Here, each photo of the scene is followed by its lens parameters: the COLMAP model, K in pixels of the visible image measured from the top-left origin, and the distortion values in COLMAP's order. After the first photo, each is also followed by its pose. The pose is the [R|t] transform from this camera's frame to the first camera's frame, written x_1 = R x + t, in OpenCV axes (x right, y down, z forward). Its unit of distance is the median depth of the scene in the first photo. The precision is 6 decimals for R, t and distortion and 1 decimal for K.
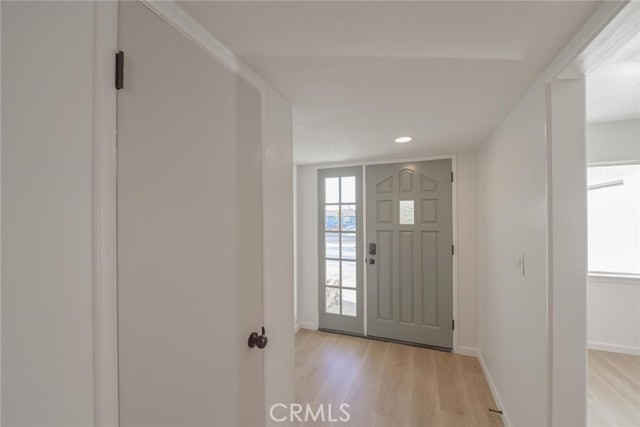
lens RADIAL K [[253.9, 0, 321.3], [0, 253.9, 217.3], [0, 0, 1]] dist [-0.009893, -0.000586]
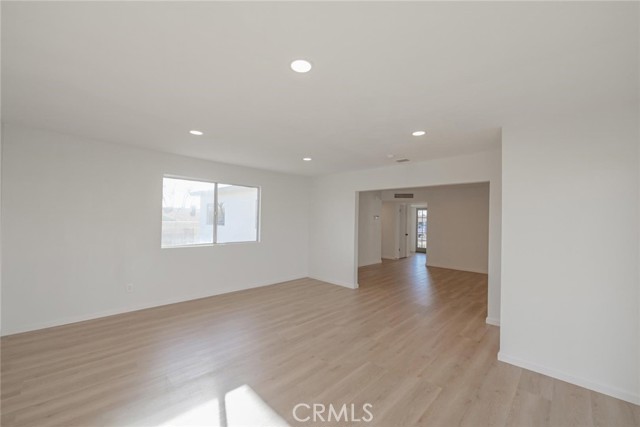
lens RADIAL K [[253.9, 0, 320.7], [0, 253.9, 216.3], [0, 0, 1]] dist [-0.009893, -0.000586]
pose [[0.928894, 0.014831, -0.370049, 0.072004], [-0.016521, 0.999863, -0.001398, -0.049980], [0.369978, 0.007413, 0.929011, -3.289913]]
